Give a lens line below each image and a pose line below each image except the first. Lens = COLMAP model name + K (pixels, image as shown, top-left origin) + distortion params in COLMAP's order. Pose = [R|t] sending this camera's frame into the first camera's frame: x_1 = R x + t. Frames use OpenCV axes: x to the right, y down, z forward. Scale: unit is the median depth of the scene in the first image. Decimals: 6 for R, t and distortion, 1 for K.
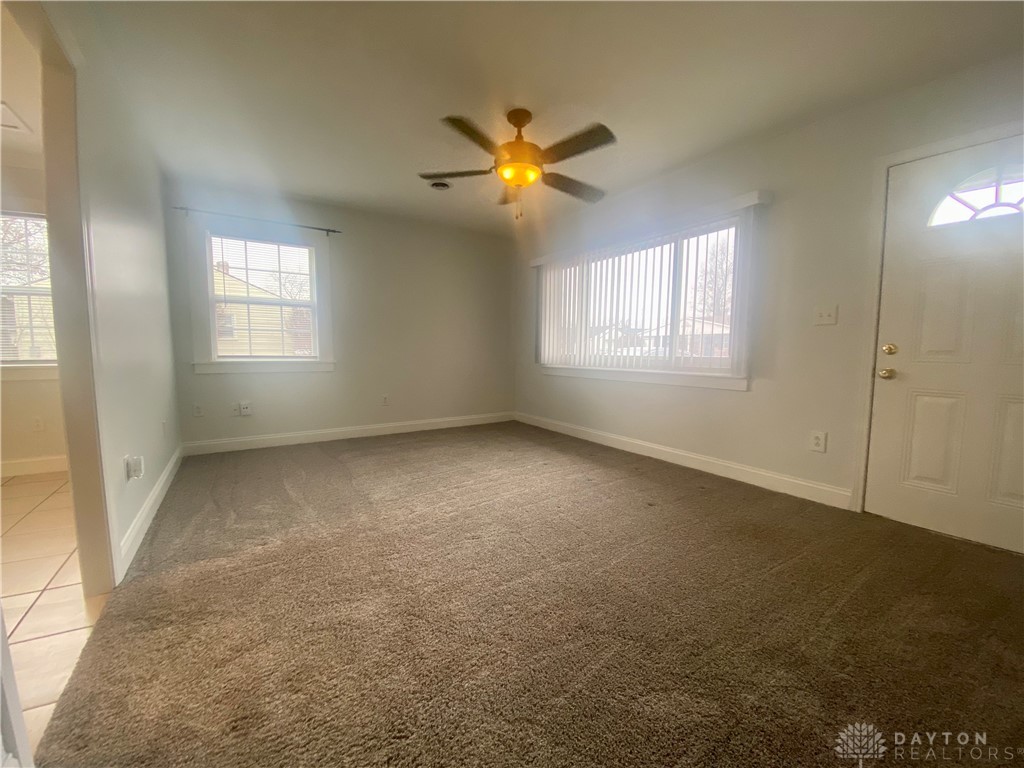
lens RADIAL K [[411.0, 0, 516.4], [0, 411.0, 379.9], [0, 0, 1]] dist [-0.006204, -0.003051]
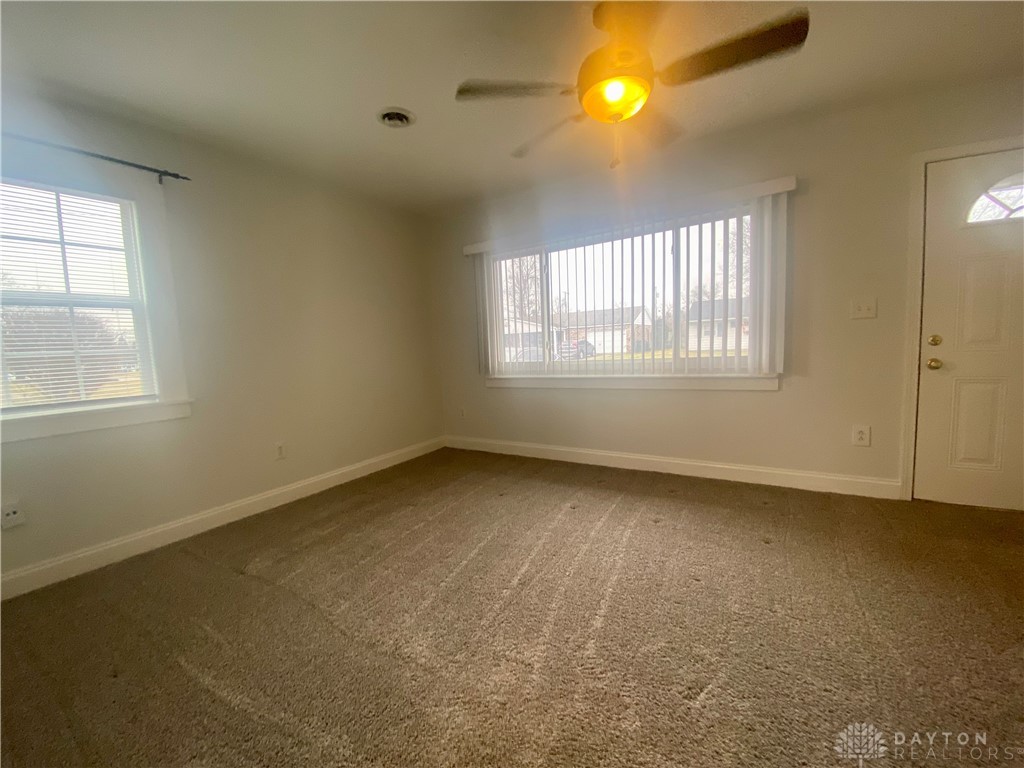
lens RADIAL K [[411.0, 0, 510.8], [0, 411.0, 379.0], [0, 0, 1]] dist [-0.006204, -0.003051]
pose [[0.905117, -0.083875, 0.416808, -0.364533], [0.084006, 0.996301, 0.018066, -0.063737], [-0.416782, 0.018662, 0.908815, 0.376119]]
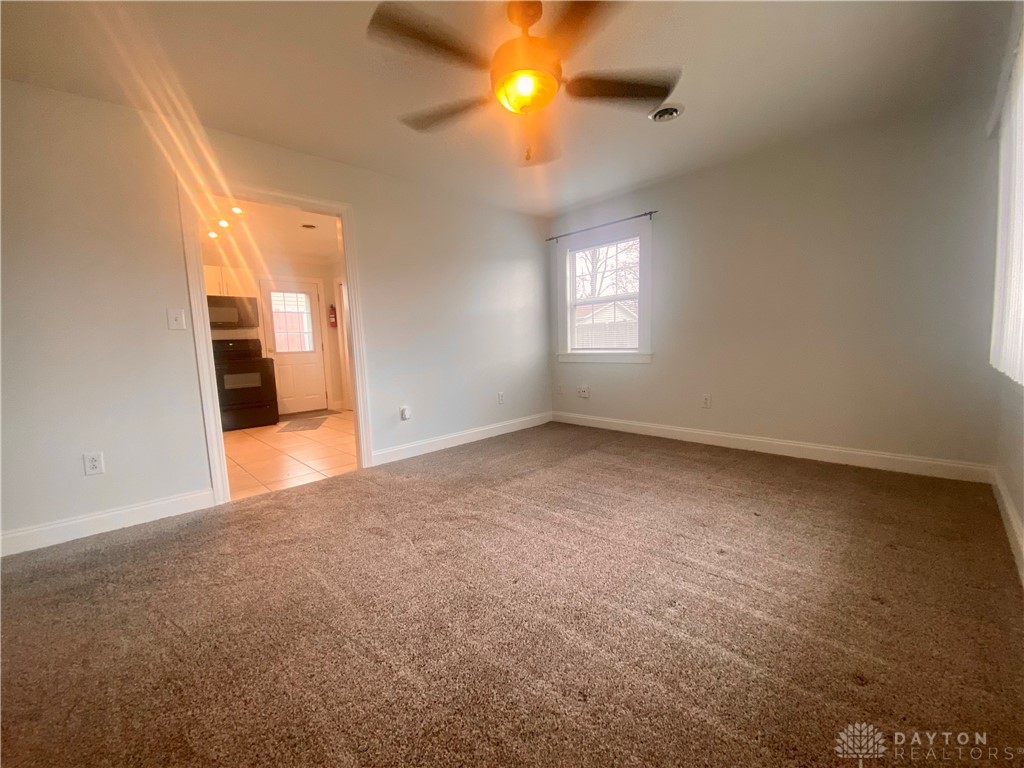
lens RADIAL K [[411.0, 0, 511.3], [0, 411.0, 379.2], [0, 0, 1]] dist [-0.006204, -0.003051]
pose [[0.205958, 0.080551, -0.975240, 0.568077], [-0.040452, 0.996455, 0.073761, -0.056127], [0.977724, 0.024259, 0.208486, 0.655092]]
